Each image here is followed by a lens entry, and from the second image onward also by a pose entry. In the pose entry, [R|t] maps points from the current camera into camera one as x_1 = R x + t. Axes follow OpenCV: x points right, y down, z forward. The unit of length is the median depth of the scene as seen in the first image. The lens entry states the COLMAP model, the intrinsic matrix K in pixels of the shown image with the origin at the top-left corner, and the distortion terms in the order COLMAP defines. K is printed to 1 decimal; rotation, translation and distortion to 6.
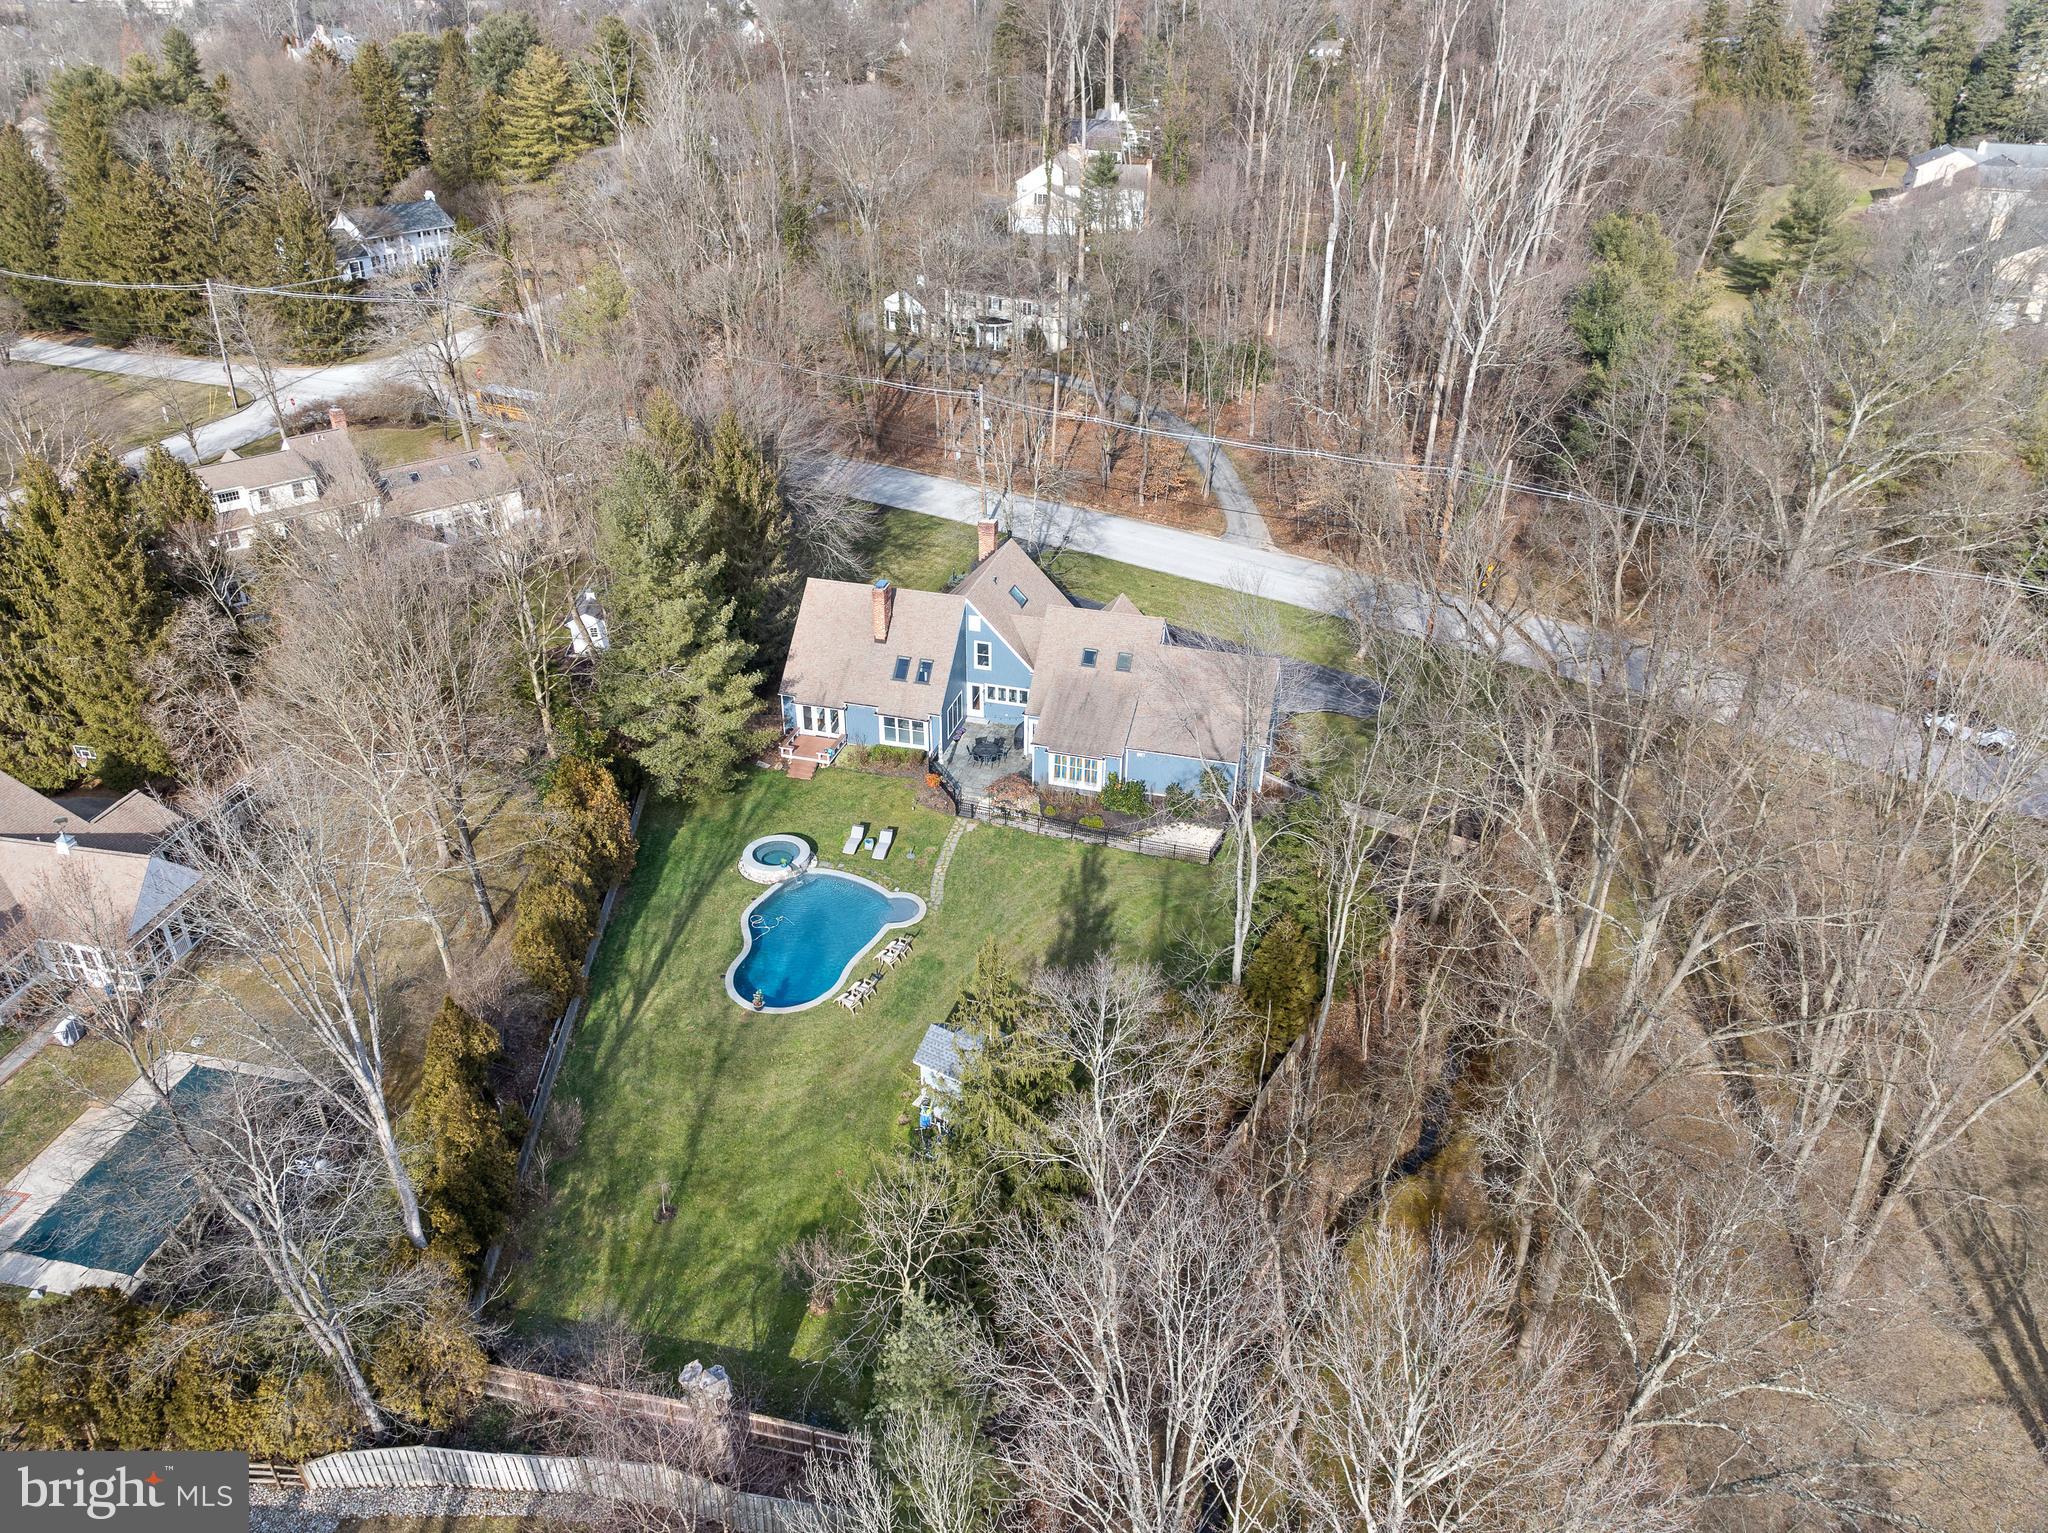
lens RADIAL K [[1405.0, 0, 1024.0], [0, 1405.0, 766.5], [0, 0, 1]] dist [0.006762, 0.002095]
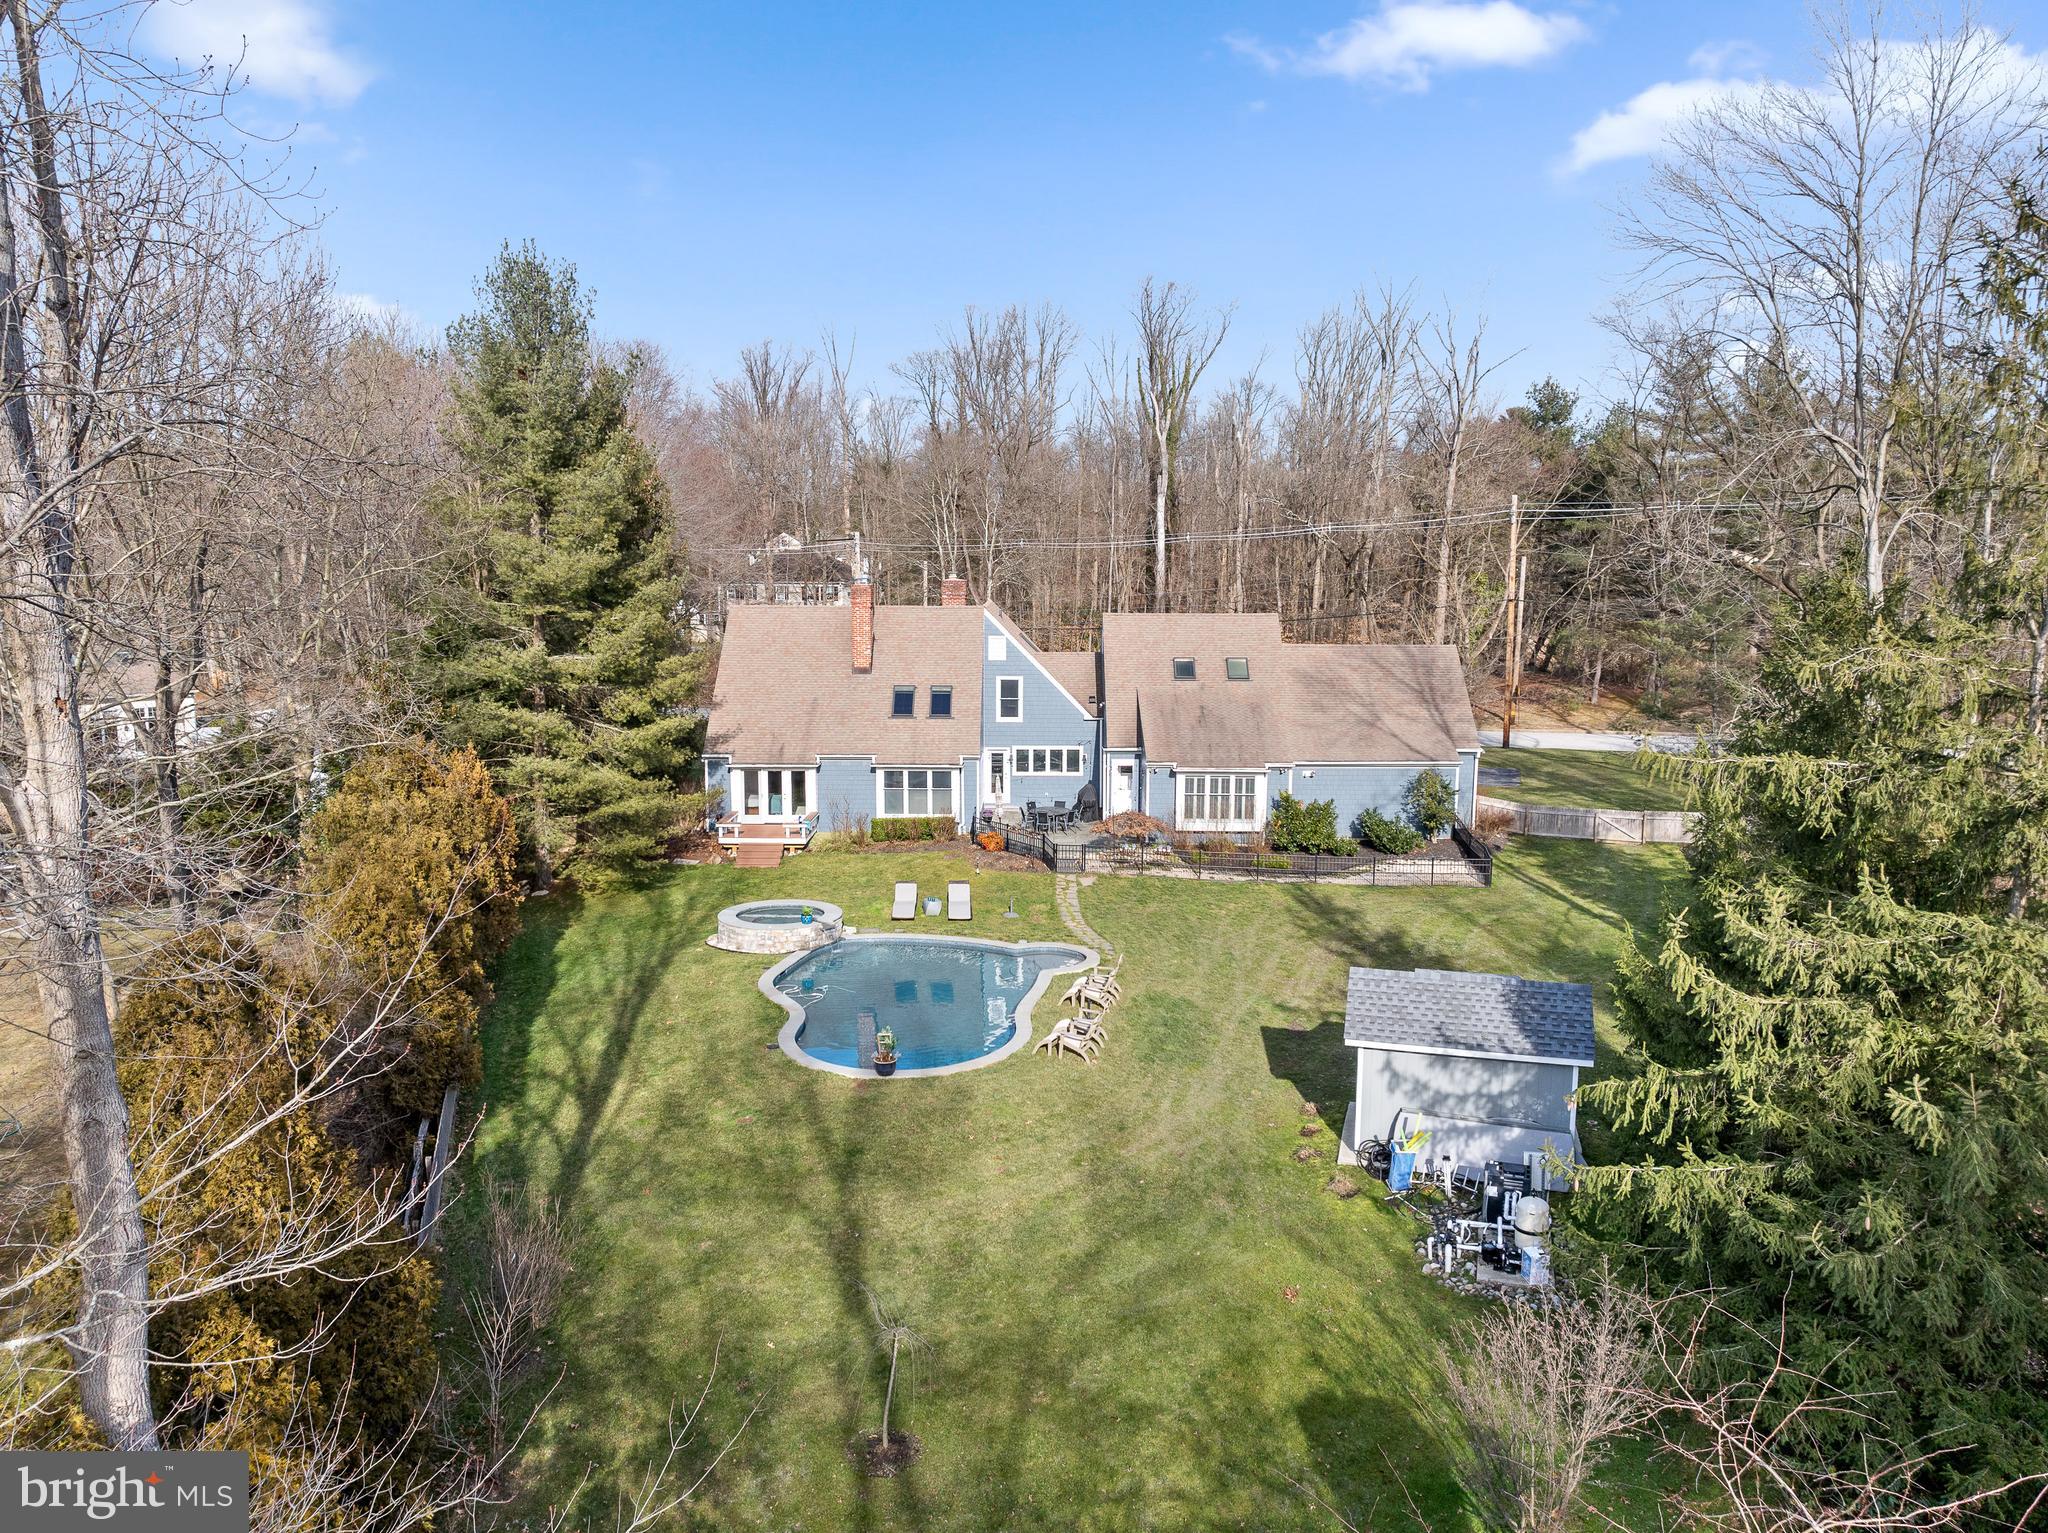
lens RADIAL K [[1416.3, 0, 1024.0], [0, 1416.3, 766.5], [0, 0, 1]] dist [-0.000118, -0.001814]
pose [[0.963898, -0.037581, 0.263608, -0.213550], [0.135454, 0.921527, -0.363923, 0.206681], [-0.229245, 0.386491, 0.893348, 0.444774]]
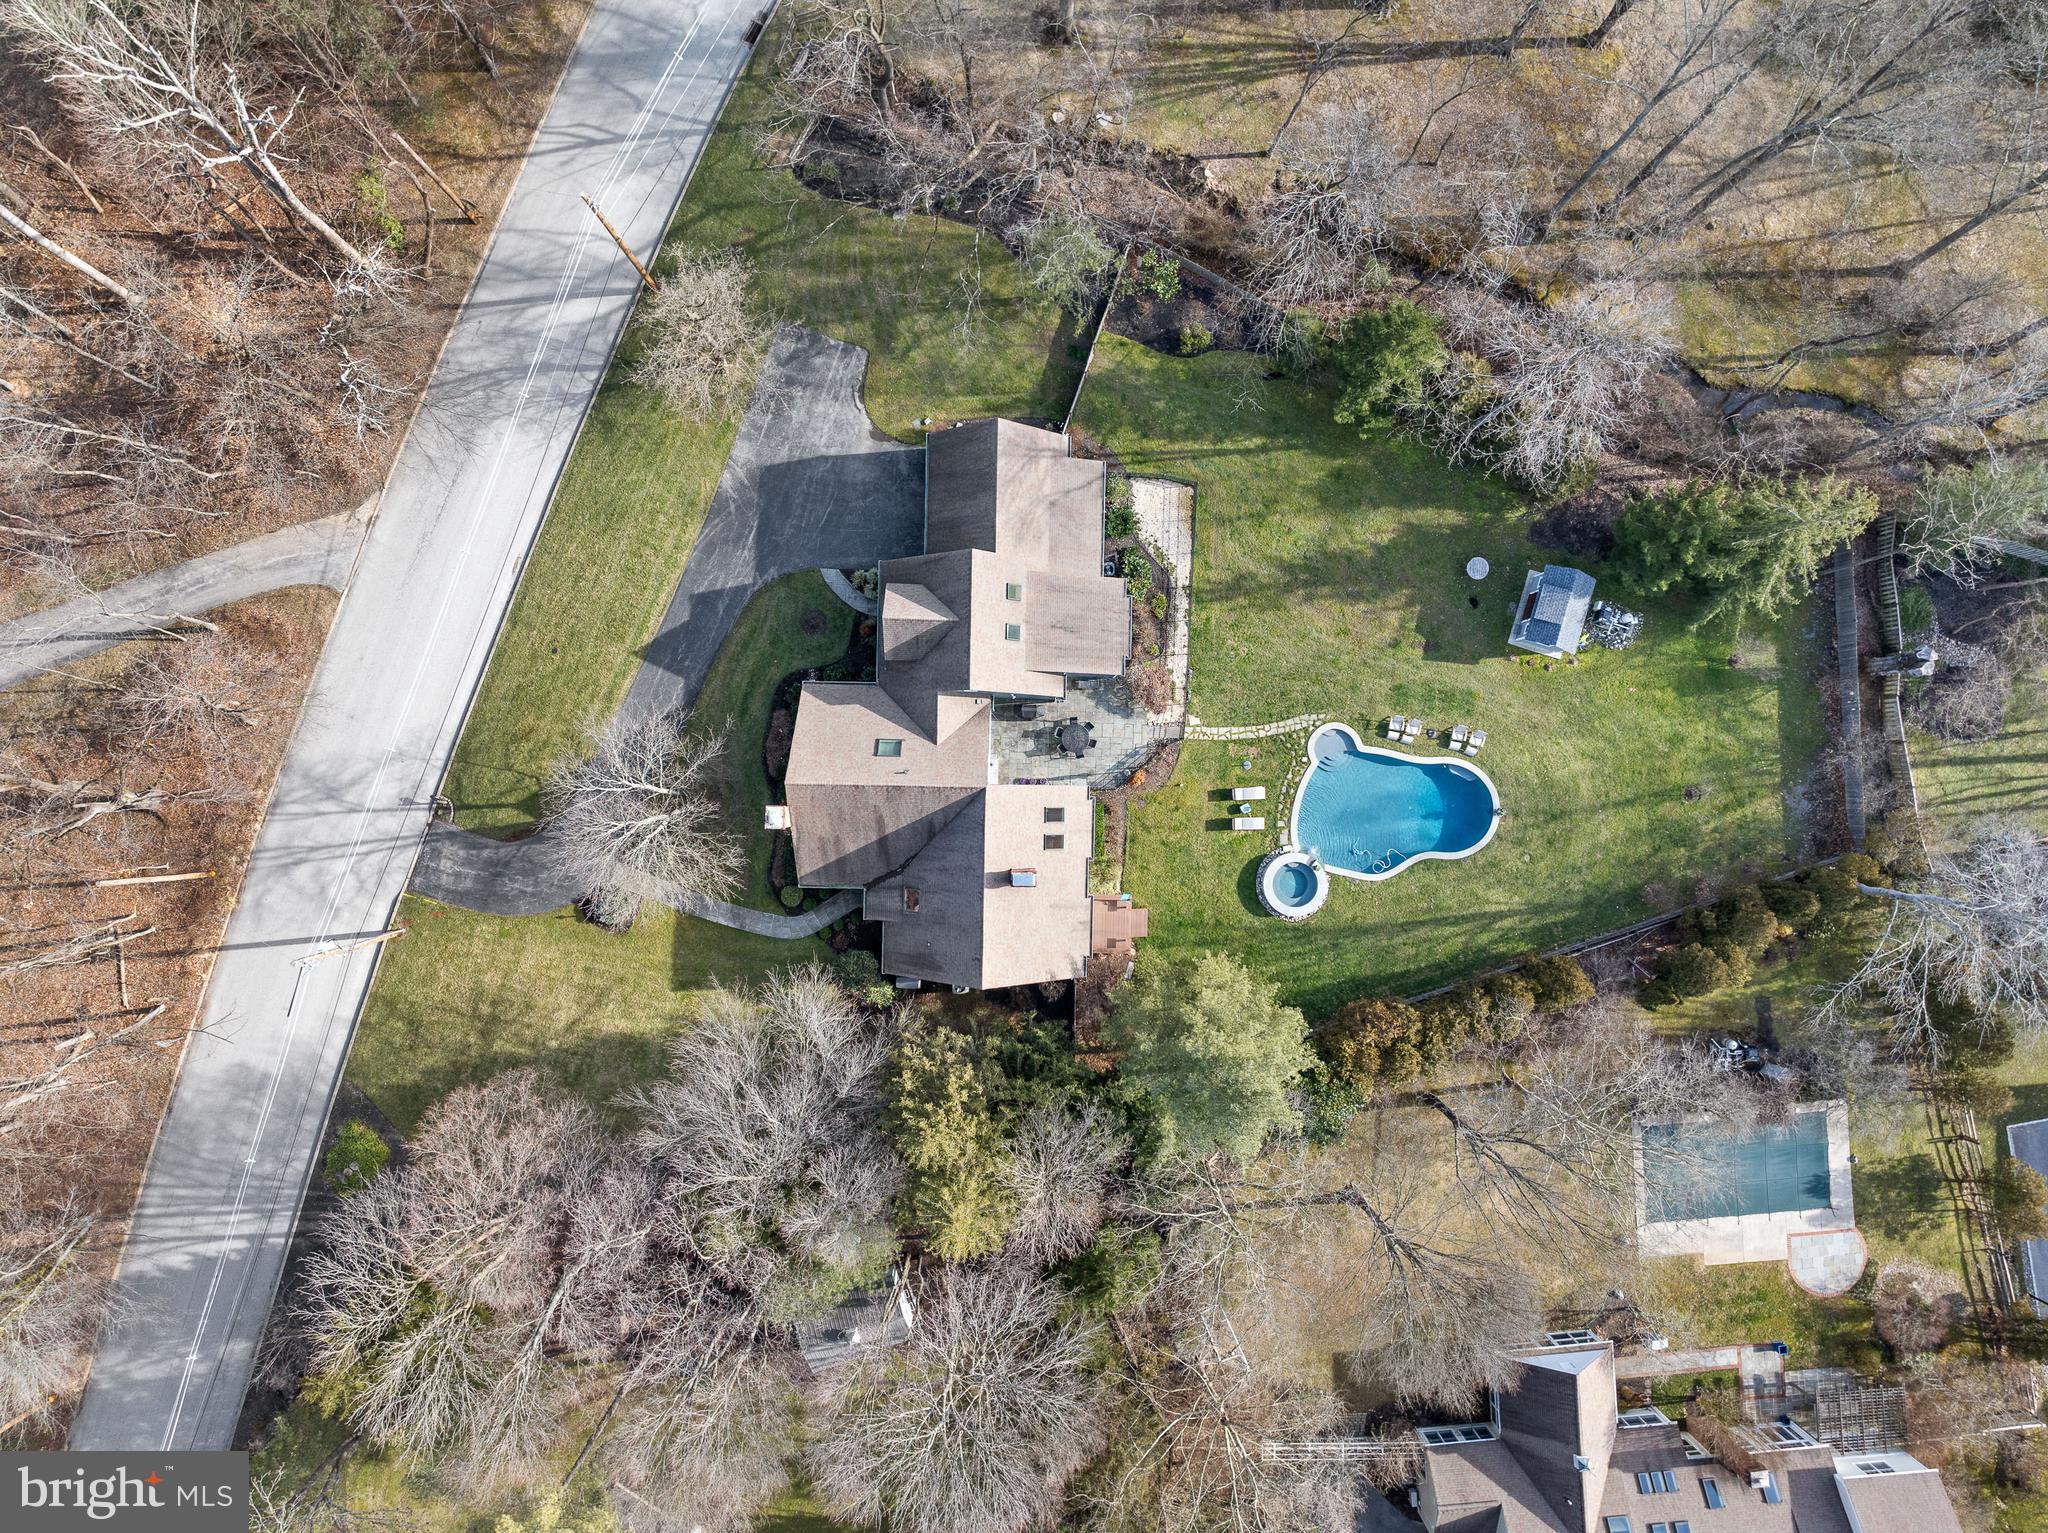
lens RADIAL K [[1416.3, 0, 1024.0], [0, 1416.3, 766.5], [0, 0, 1]] dist [-0.000118, -0.001814]
pose [[-0.255692, -0.966758, 0.000177, -0.038113], [0.484195, -0.127903, 0.865561, -0.880943], [-0.836765, 0.221403, 0.500804, 0.583656]]
